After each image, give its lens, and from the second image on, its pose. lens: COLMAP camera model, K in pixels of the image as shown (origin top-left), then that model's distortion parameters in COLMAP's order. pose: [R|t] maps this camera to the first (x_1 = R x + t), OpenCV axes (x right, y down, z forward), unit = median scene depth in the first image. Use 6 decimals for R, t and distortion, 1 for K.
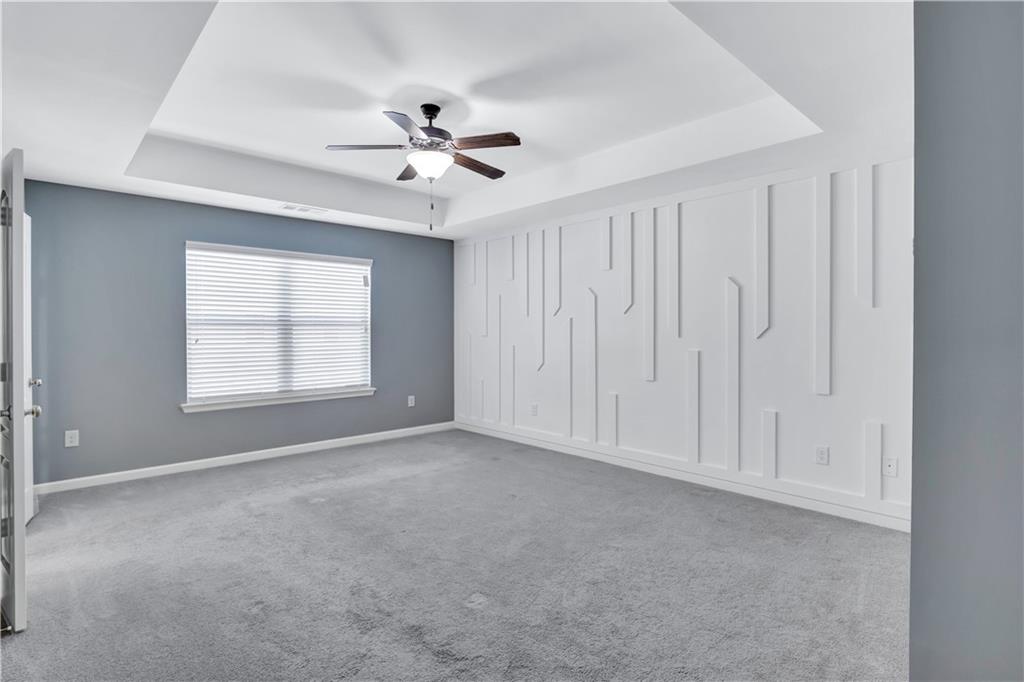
lens RADIAL K [[517.7, 0, 517.2], [0, 517.7, 335.2], [0, 0, 1]] dist [0.001305, -0.000692]
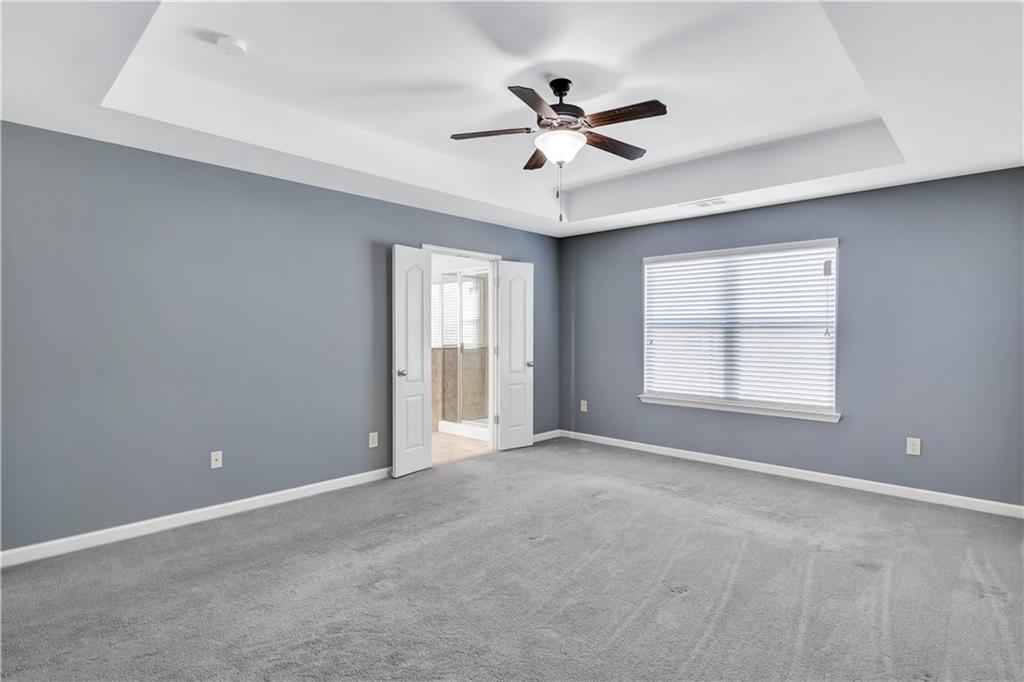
lens RADIAL K [[517.7, 0, 515.4], [0, 517.7, 339.4], [0, 0, 1]] dist [0.001305, -0.000692]
pose [[0.077345, 0.014534, -0.996898, 0.489089], [-0.016896, 0.999769, 0.013265, -0.004694], [0.996861, 0.015817, 0.077573, 0.580657]]
